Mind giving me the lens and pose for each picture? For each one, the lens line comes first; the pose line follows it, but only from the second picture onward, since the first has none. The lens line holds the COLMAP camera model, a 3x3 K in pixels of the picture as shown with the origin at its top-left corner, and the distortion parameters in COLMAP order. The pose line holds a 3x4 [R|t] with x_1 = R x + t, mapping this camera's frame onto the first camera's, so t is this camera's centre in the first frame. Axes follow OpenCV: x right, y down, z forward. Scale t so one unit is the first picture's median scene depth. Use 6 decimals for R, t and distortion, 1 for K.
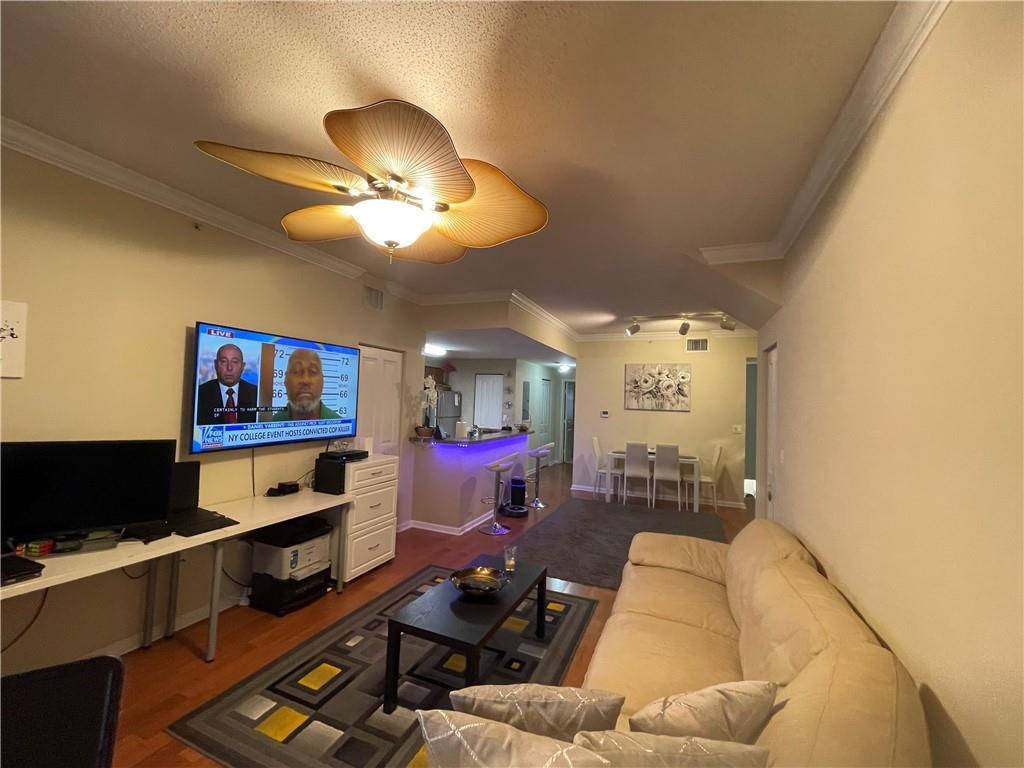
lens RADIAL K [[414.0, 0, 493.9], [0, 414.0, 408.6], [0, 0, 1]] dist [-0.000468, 0.000681]
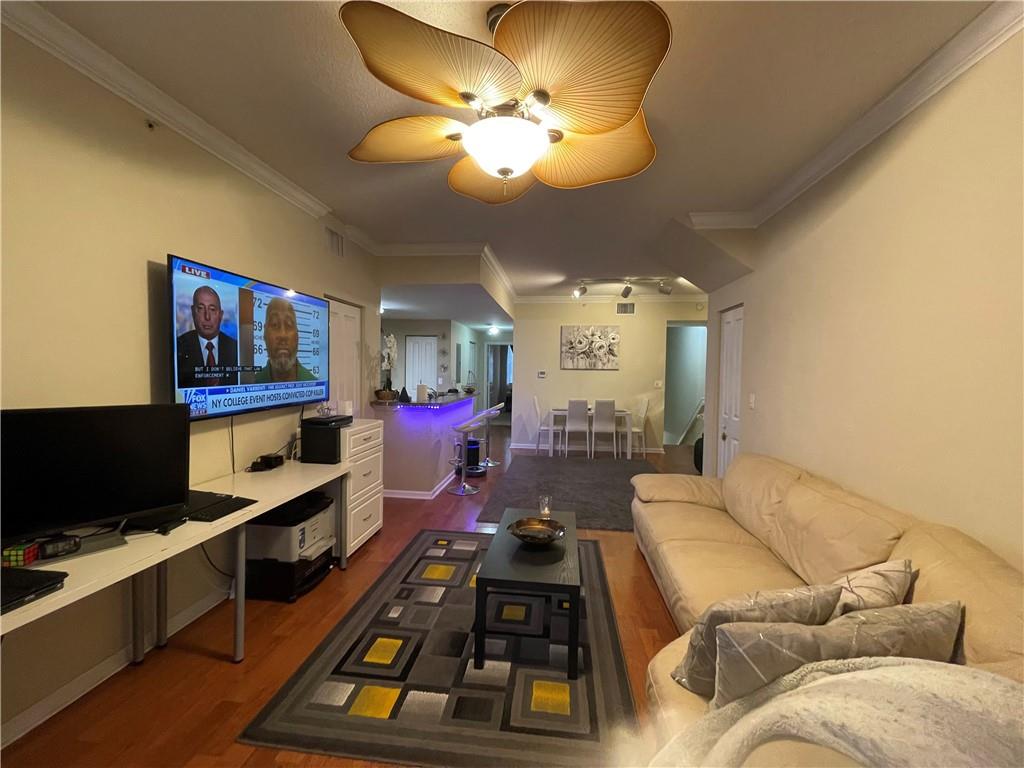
lens RADIAL K [[414.0, 0, 492.5], [0, 414.0, 409.7], [0, 0, 1]] dist [-0.000468, 0.000681]
pose [[0.961757, -0.043645, 0.270403, -0.324408], [0.021428, 0.996187, 0.084577, 0.025297], [-0.273063, -0.075548, 0.959025, 0.061213]]
